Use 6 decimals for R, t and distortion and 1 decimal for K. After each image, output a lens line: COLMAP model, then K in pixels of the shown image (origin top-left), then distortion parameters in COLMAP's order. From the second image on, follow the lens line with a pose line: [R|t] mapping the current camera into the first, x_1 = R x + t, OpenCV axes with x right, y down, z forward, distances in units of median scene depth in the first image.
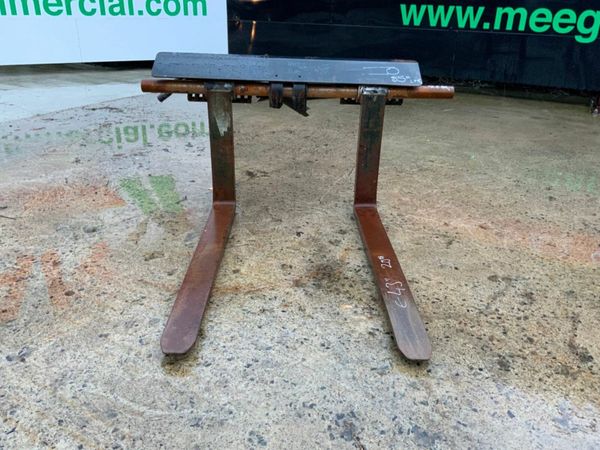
lens RADIAL K [[495.2, 0, 301.5], [0, 495.2, 230.7], [0, 0, 1]] dist [0.055869, -0.097315]
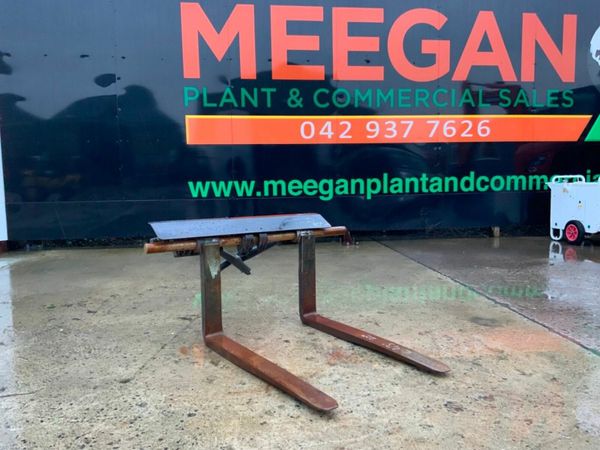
lens RADIAL K [[495.2, 0, 301.5], [0, 495.2, 230.7], [0, 0, 1]] dist [0.055869, -0.097315]
pose [[0.823911, -0.095973, 0.558534, -0.298033], [0.270118, 0.932908, -0.238157, 0.024759], [-0.498204, 0.347091, 0.794557, -0.068504]]
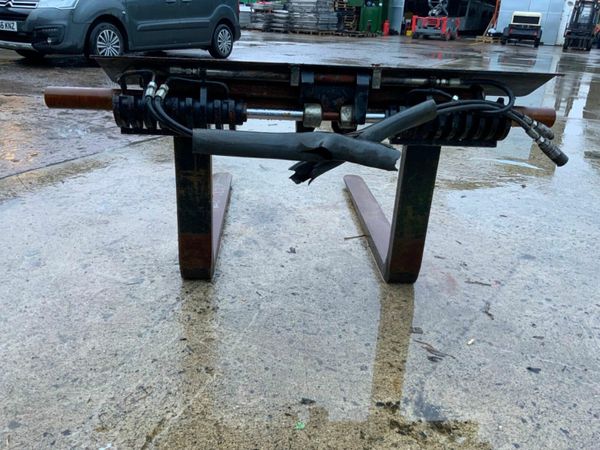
lens RADIAL K [[490.8, 0, 301.4], [0, 490.8, 212.9], [0, 0, 1]] dist [0.052327, -0.074049]
pose [[-0.995892, -0.056801, -0.070517, 0.018246], [-0.090265, 0.684376, 0.723521, -0.284821], [0.007164, 0.726914, -0.686692, 0.675835]]
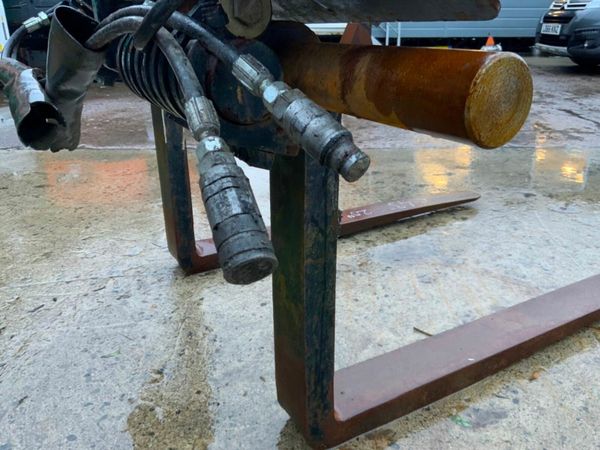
lens RADIAL K [[495.2, 0, 301.5], [0, 495.2, 230.7], [0, 0, 1]] dist [0.055869, -0.097315]
pose [[-0.466977, -0.359466, 0.807909, -0.181734], [0.372889, 0.748388, 0.548515, -0.156914], [-0.801802, 0.557405, -0.215439, 0.482286]]
